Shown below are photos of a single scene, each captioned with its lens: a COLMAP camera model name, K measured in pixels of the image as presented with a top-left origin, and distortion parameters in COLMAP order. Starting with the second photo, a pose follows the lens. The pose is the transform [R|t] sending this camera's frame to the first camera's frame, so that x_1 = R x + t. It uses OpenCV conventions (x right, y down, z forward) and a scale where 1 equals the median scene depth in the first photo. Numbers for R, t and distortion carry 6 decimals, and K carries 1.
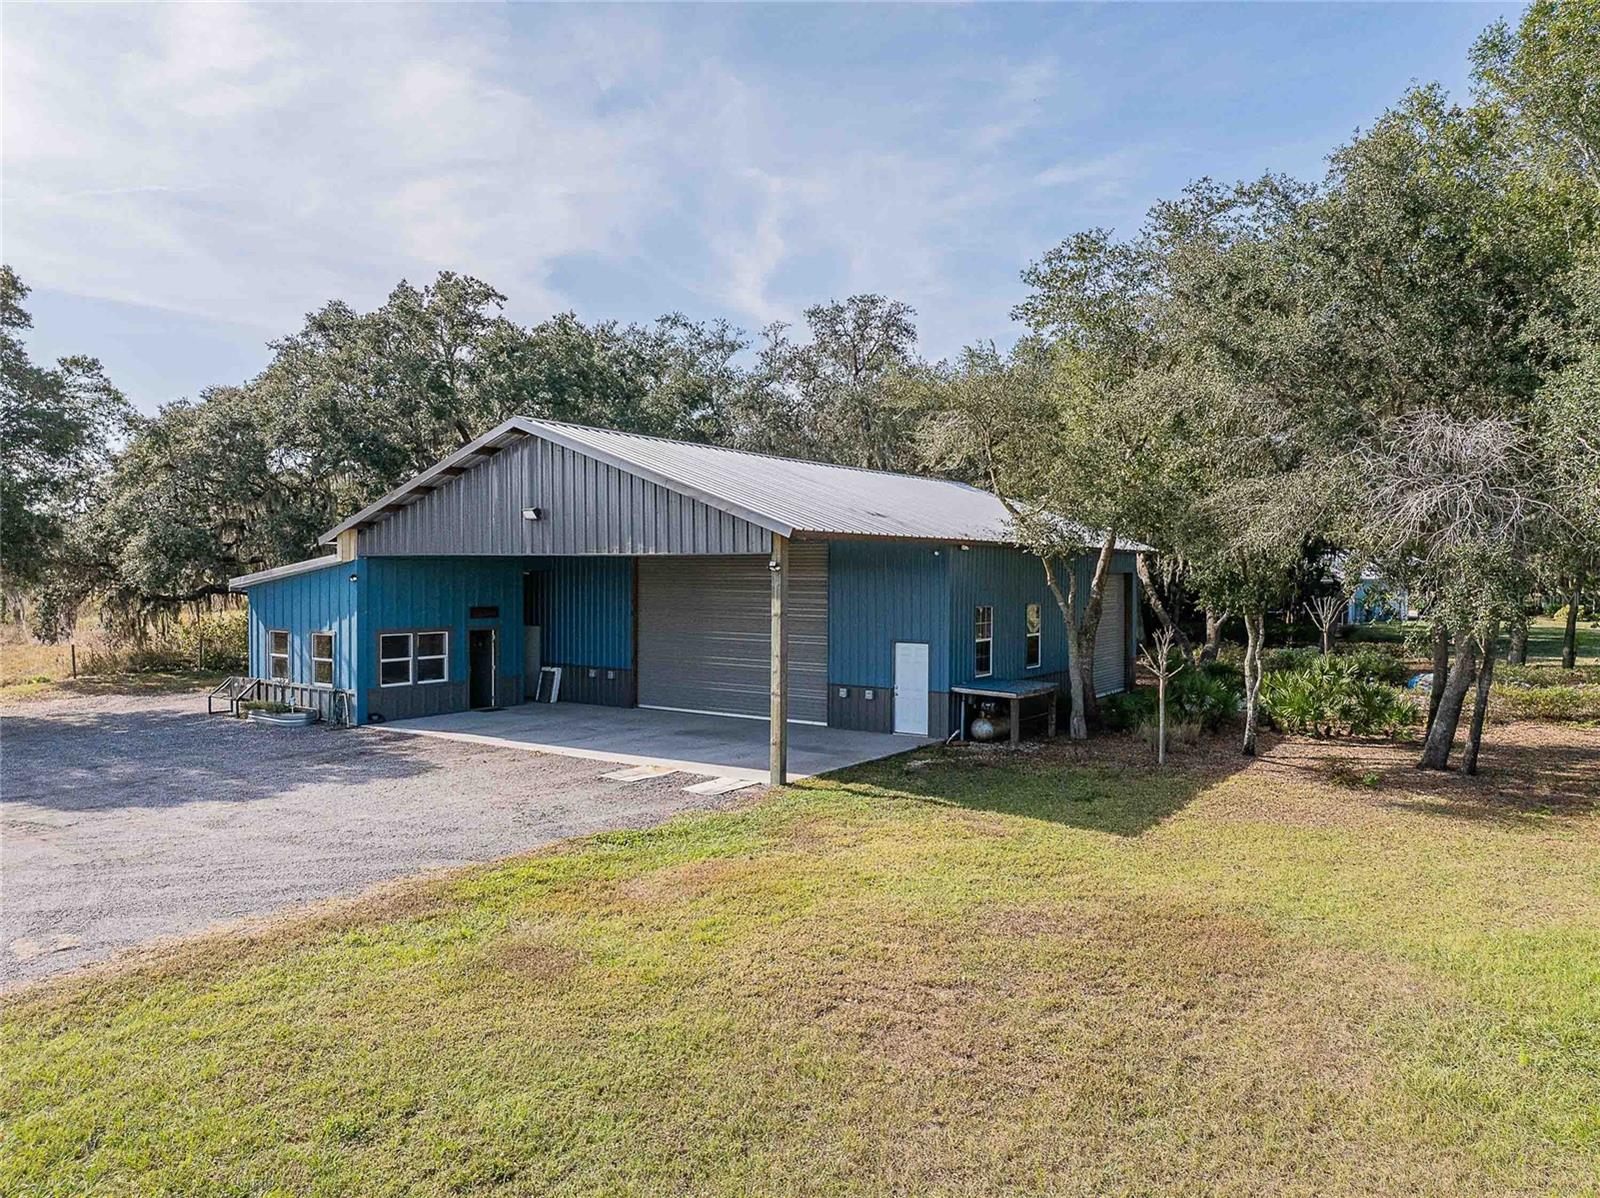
lens RADIAL K [[1123.2, 0, 800.0], [0, 1123.2, 599.0], [0, 0, 1]] dist [-0.038191, 0.005979]
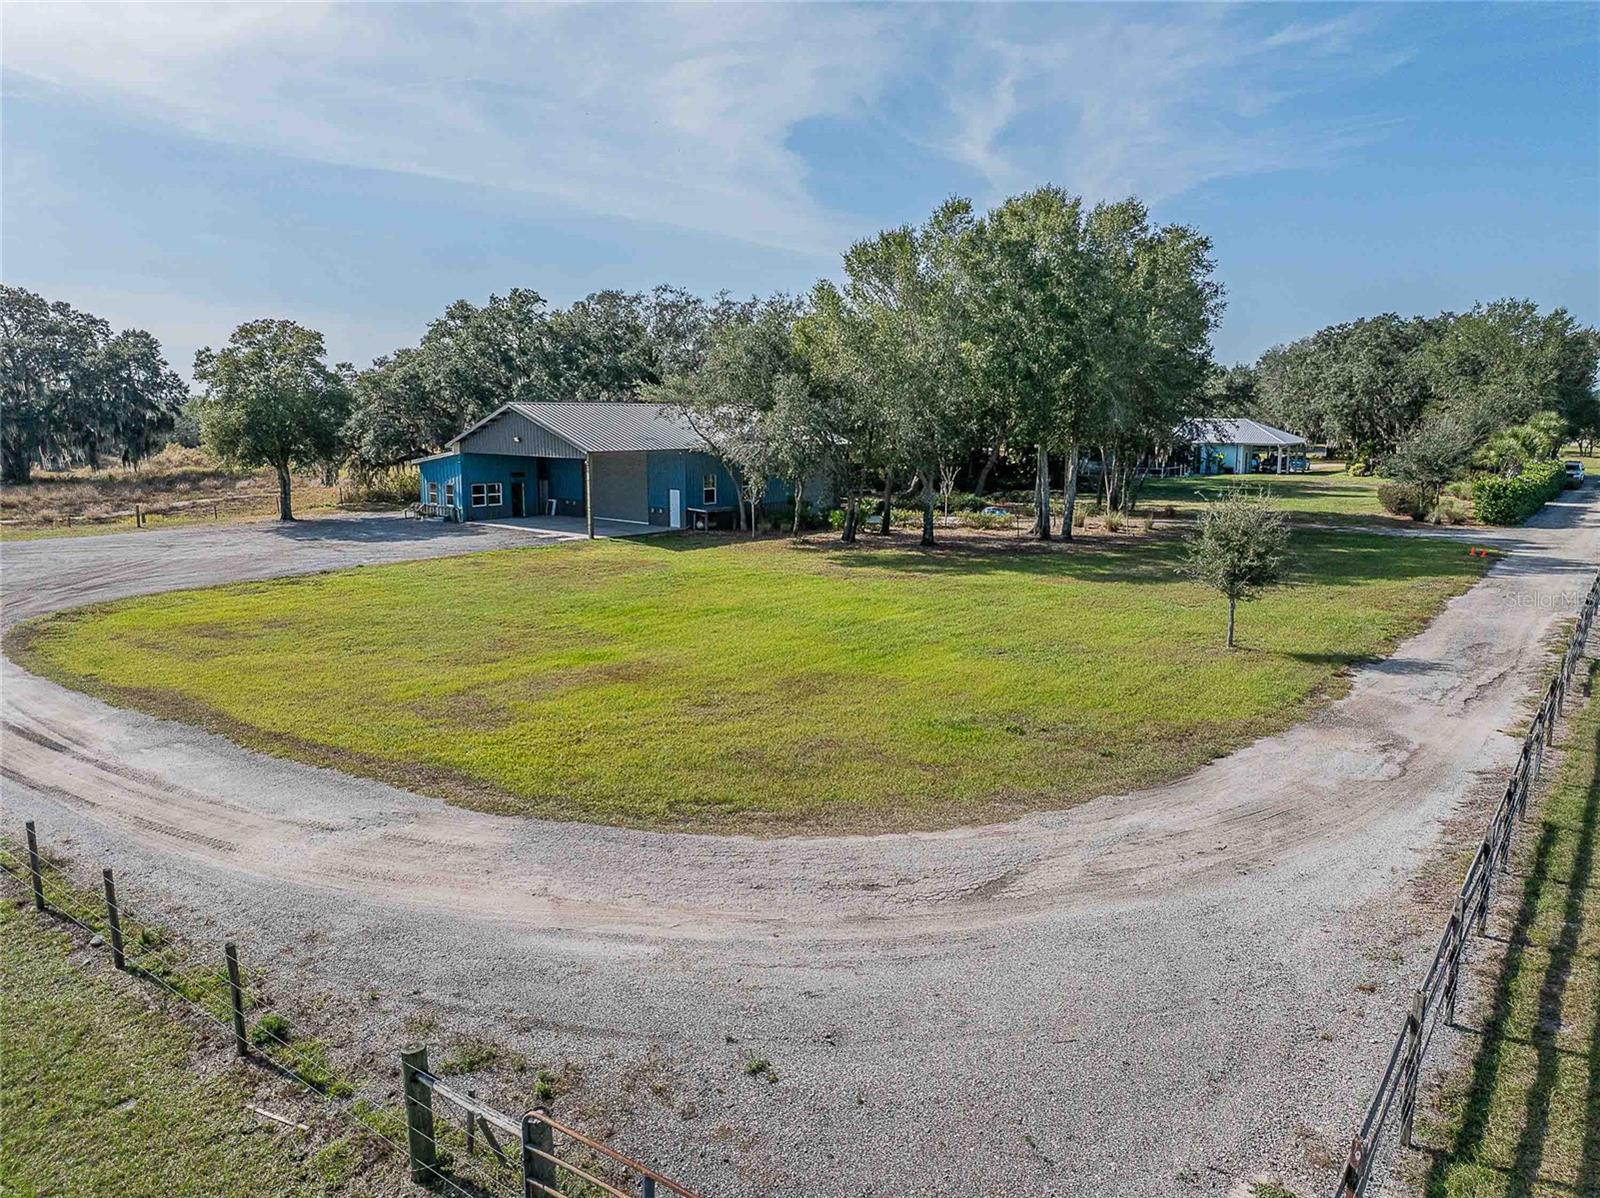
lens RADIAL K [[1137.6, 0, 800.0], [0, 1137.6, 599.0], [0, 0, 1]] dist [-0.047827, 0.006791]
pose [[0.988236, 0.022456, -0.151279, 0.615142], [-0.001272, 0.990334, 0.138696, -0.056034], [0.152932, -0.136872, 0.978712, -1.156151]]
